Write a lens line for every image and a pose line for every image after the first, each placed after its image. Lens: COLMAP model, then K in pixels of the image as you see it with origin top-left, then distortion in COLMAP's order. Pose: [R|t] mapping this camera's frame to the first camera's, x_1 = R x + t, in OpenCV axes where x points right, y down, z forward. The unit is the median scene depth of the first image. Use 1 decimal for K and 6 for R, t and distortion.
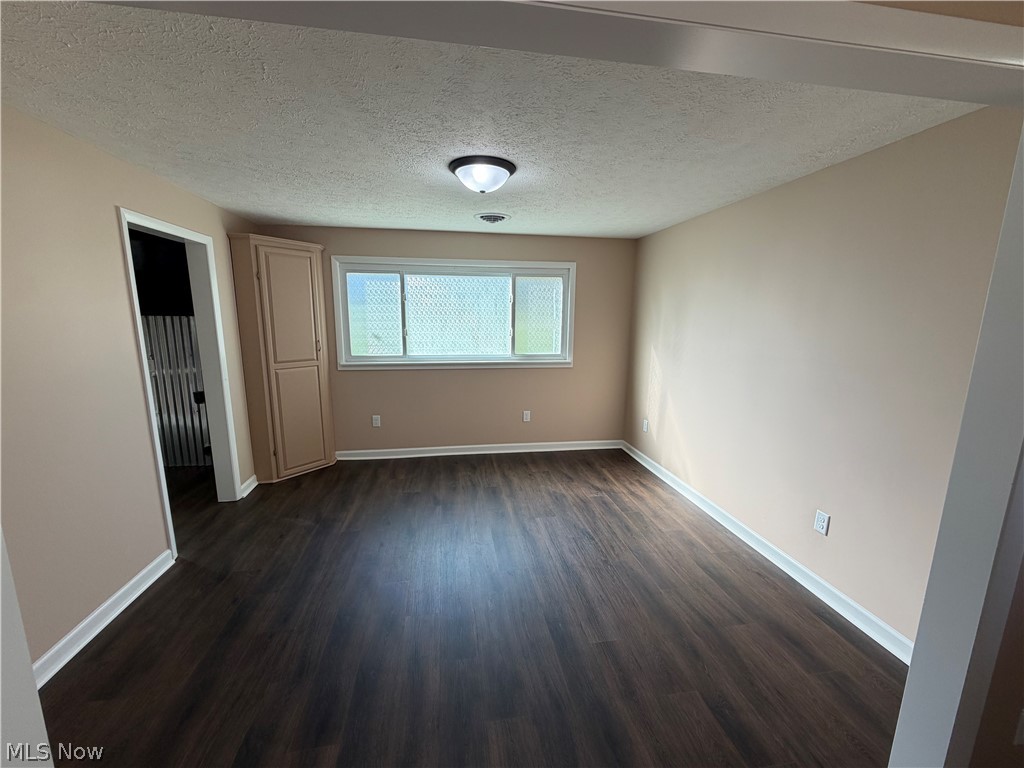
lens RADIAL K [[406.2, 0, 513.2], [0, 406.2, 384.9], [0, 0, 1]] dist [-0.003402, 0.000403]
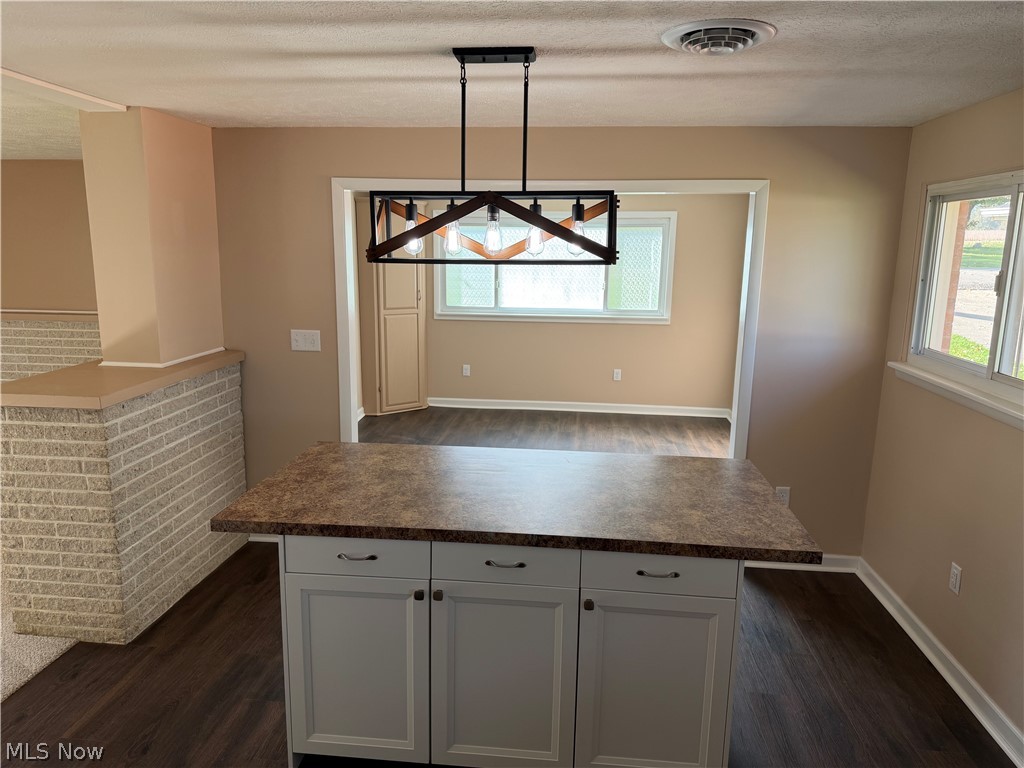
lens RADIAL K [[726.0, 0, 507.9], [0, 726.0, 387.1], [0, 0, 1]] dist [0.006232, -0.005652]
pose [[0.963322, 0.053258, -0.263010, 0.271713], [-0.049026, 0.998541, 0.022635, 0.092981], [0.263832, -0.008910, 0.964528, -0.808997]]
